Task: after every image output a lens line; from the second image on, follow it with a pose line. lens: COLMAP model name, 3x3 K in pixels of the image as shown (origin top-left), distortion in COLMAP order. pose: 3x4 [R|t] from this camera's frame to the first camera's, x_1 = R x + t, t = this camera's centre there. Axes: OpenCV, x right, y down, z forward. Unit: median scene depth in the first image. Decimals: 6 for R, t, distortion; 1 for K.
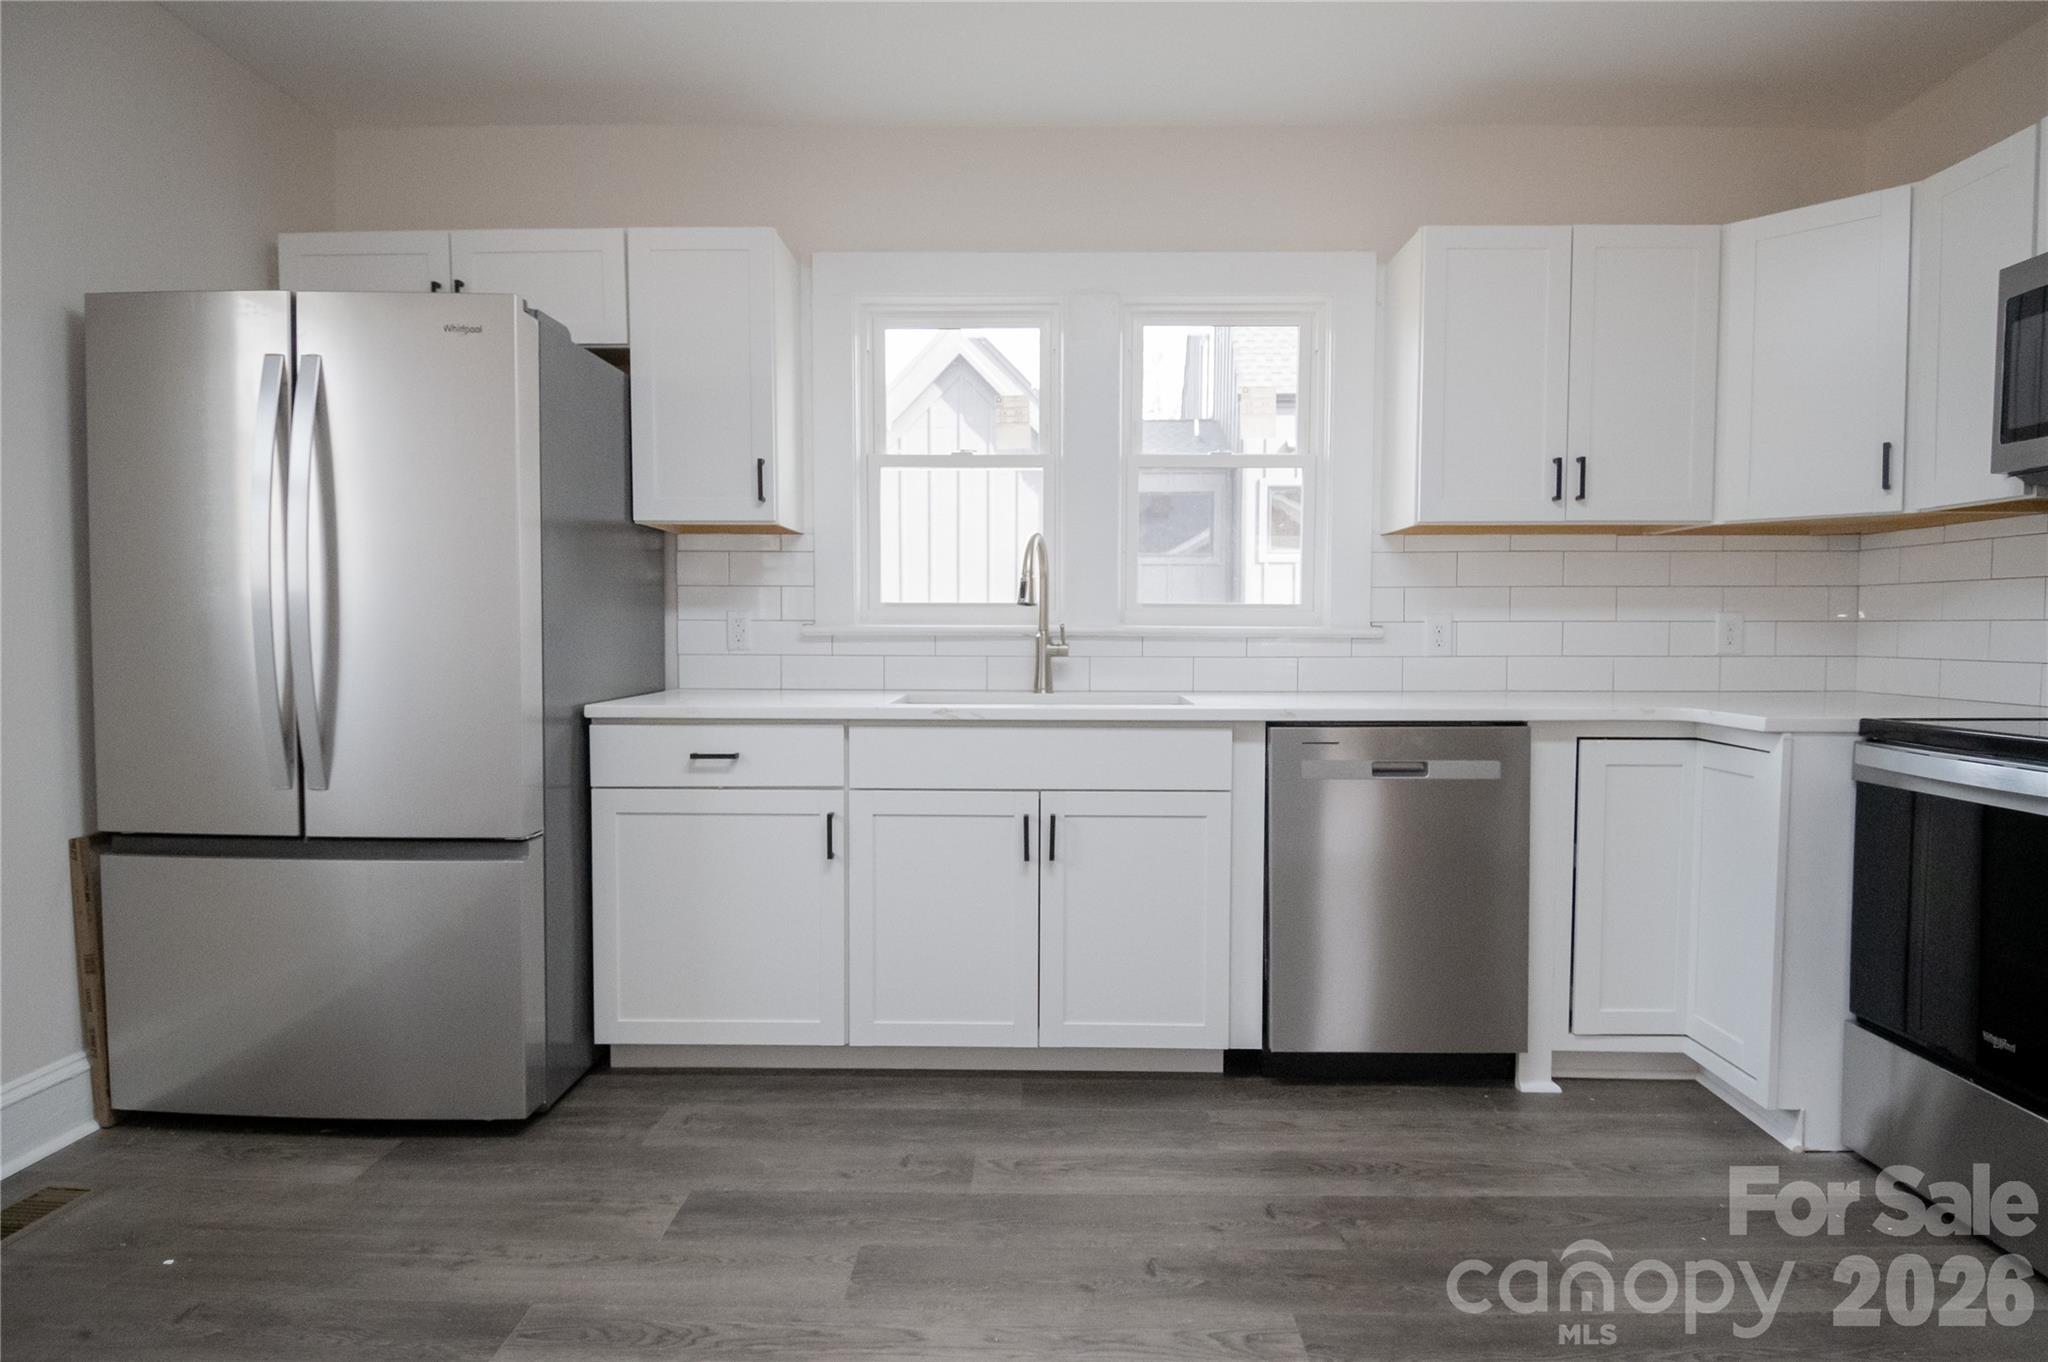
lens RADIAL K [[1101.2, 0, 1028.6], [0, 1101.2, 678.4], [0, 0, 1]] dist [0.011023, -0.023009]
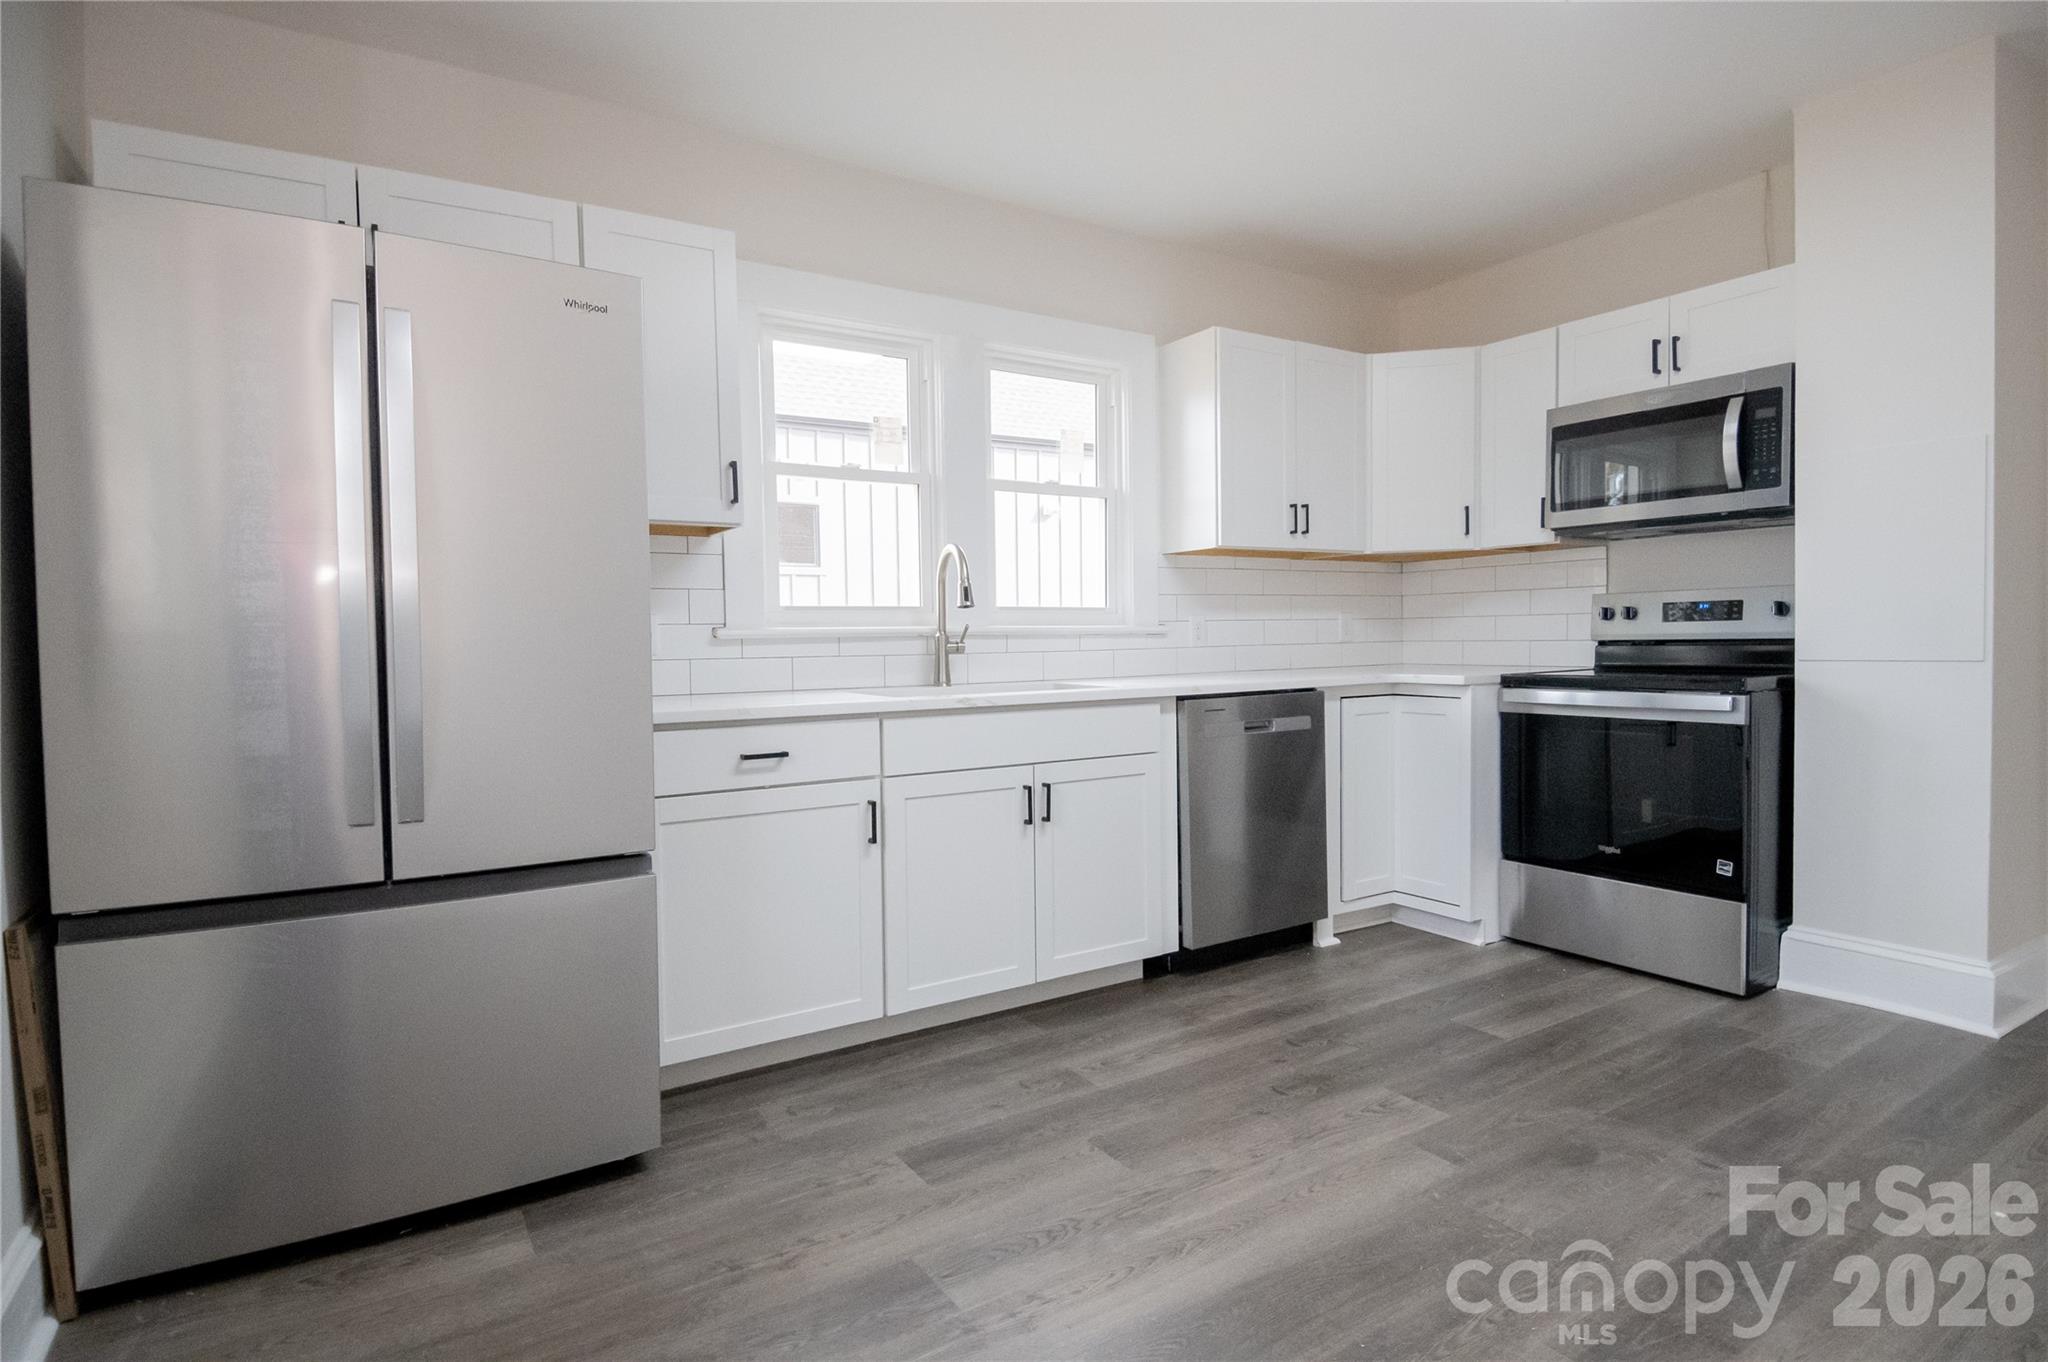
lens RADIAL K [[1101.2, 0, 1036.2], [0, 1101.2, 678.2], [0, 0, 1]] dist [0.011023, -0.023009]
pose [[0.823364, -0.036263, 0.566354, -0.650927], [0.042424, 0.999097, 0.002296, 0.007677], [-0.565926, 0.022137, 0.824159, 0.026546]]
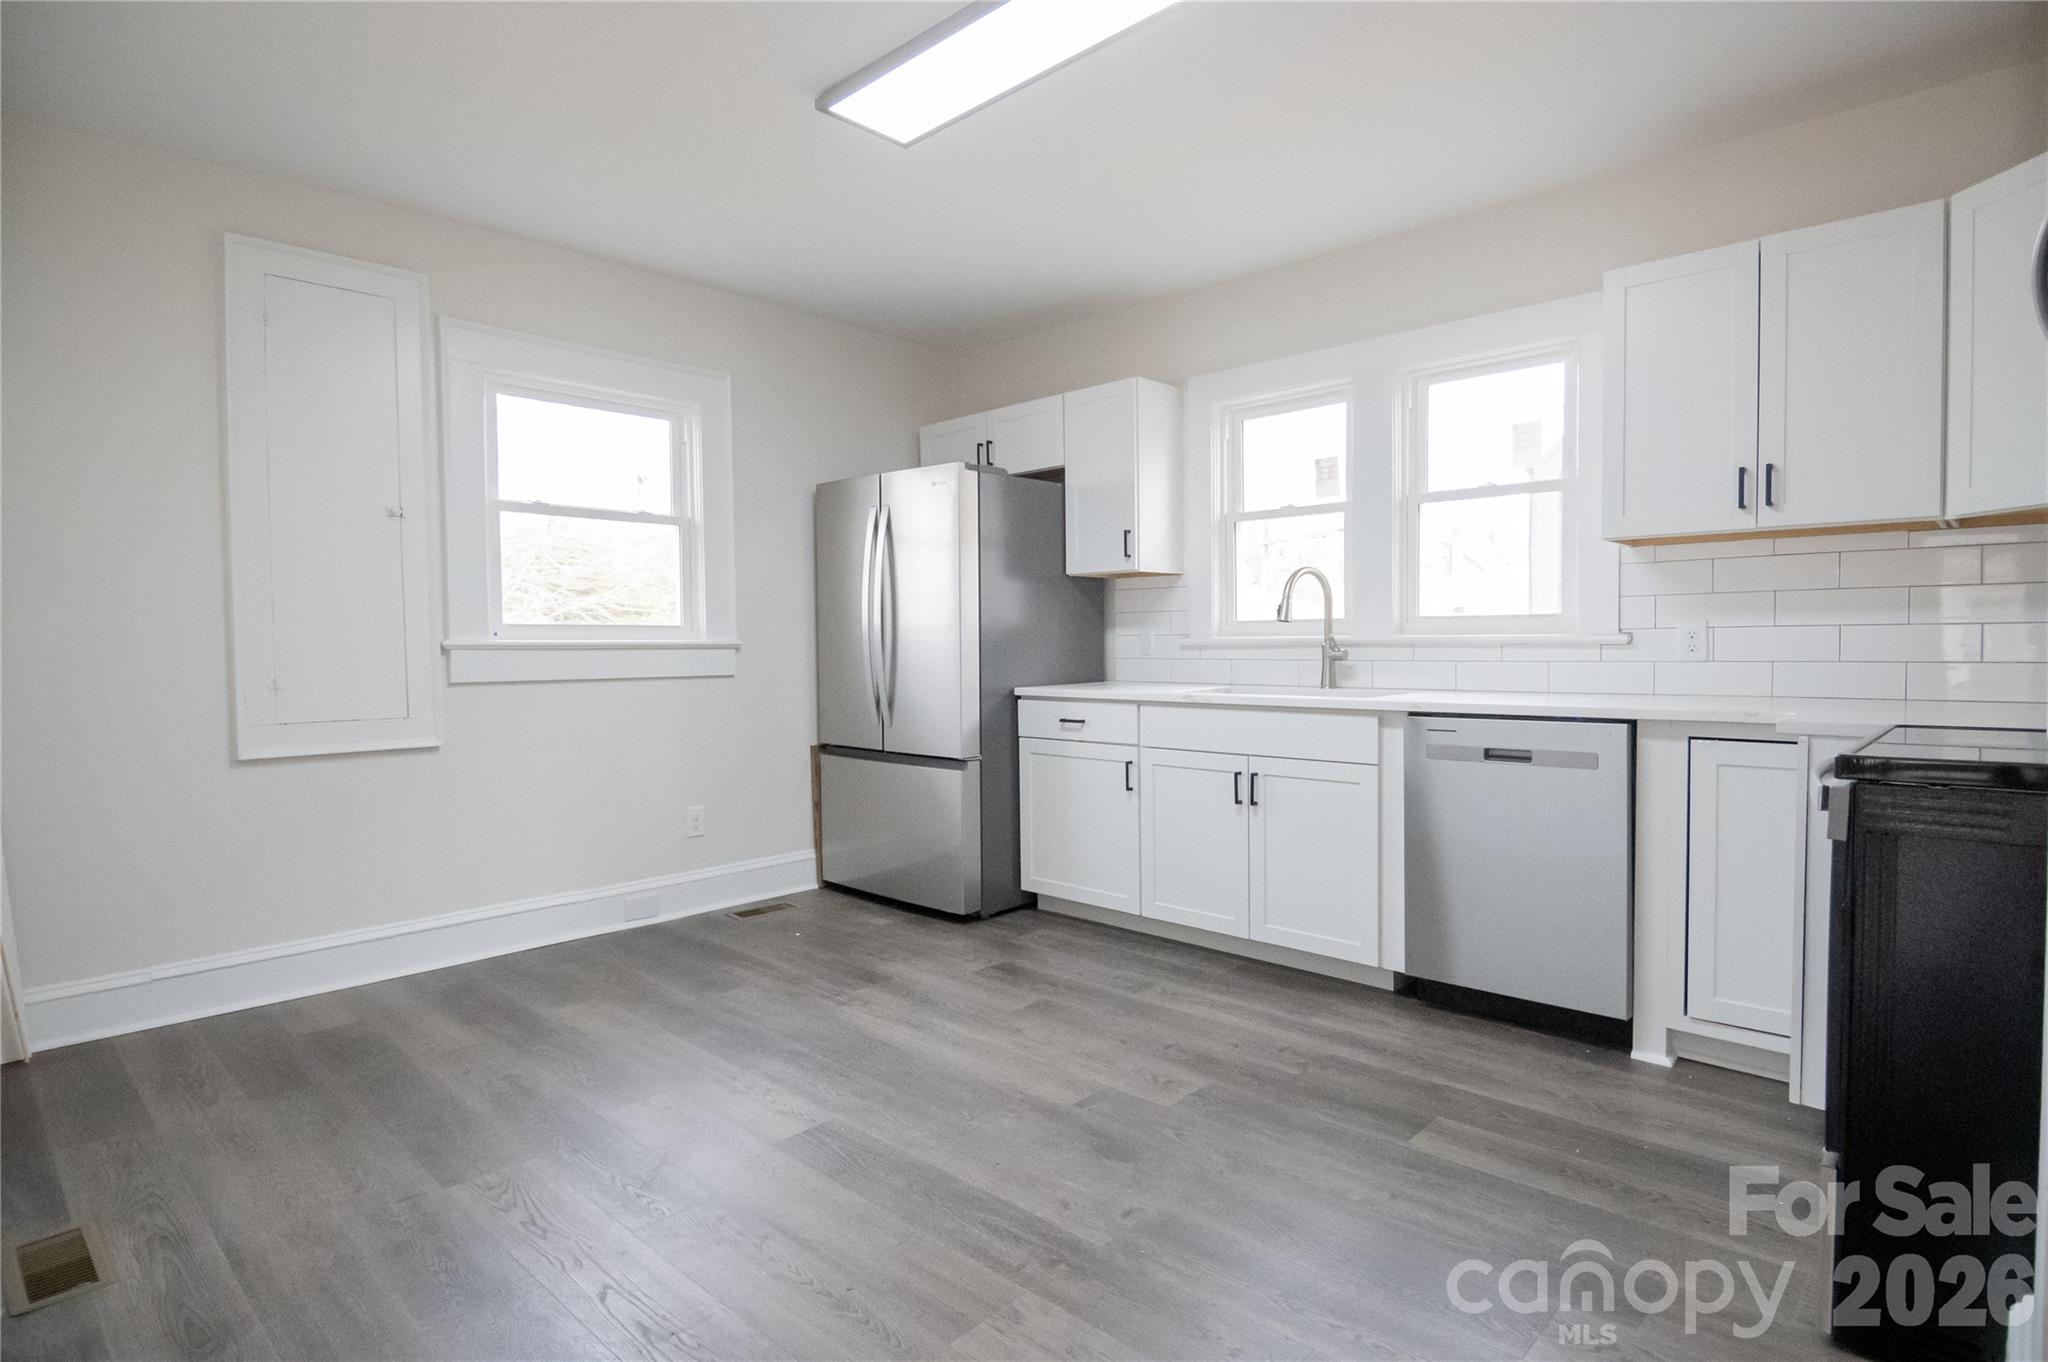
lens RADIAL K [[1101.2, 0, 989.5], [0, 1101.2, 662.7], [0, 0, 1]] dist [0.011023, -0.023009]
pose [[0.710033, 0.004516, -0.704154, 0.765104], [-0.017441, 0.999785, -0.011174, 0.005326], [0.703952, 0.020215, 0.709960, -0.232847]]
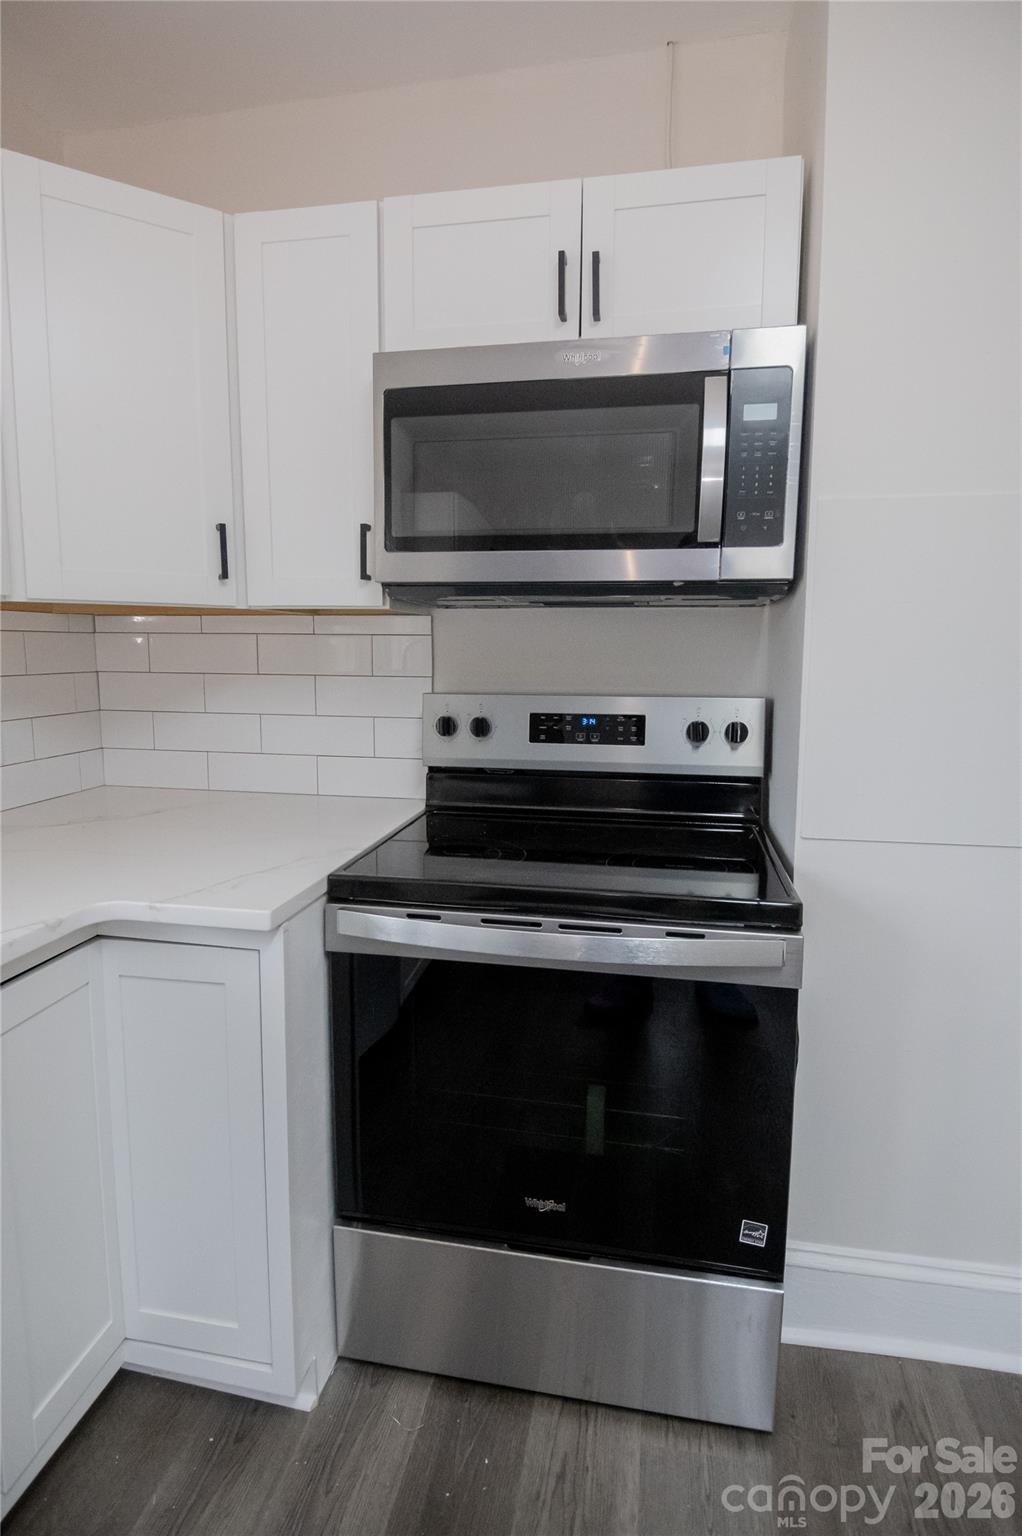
lens RADIAL K [[825.9, 0, 511.5], [0, 825.9, 763.1], [0, 0, 1]] dist [0.011023, -0.023009]
pose [[0.172108, -0.137181, 0.975479, 0.168480], [0.034544, 0.990487, 0.133197, -0.106358], [-0.984472, 0.010772, 0.175209, 0.652737]]
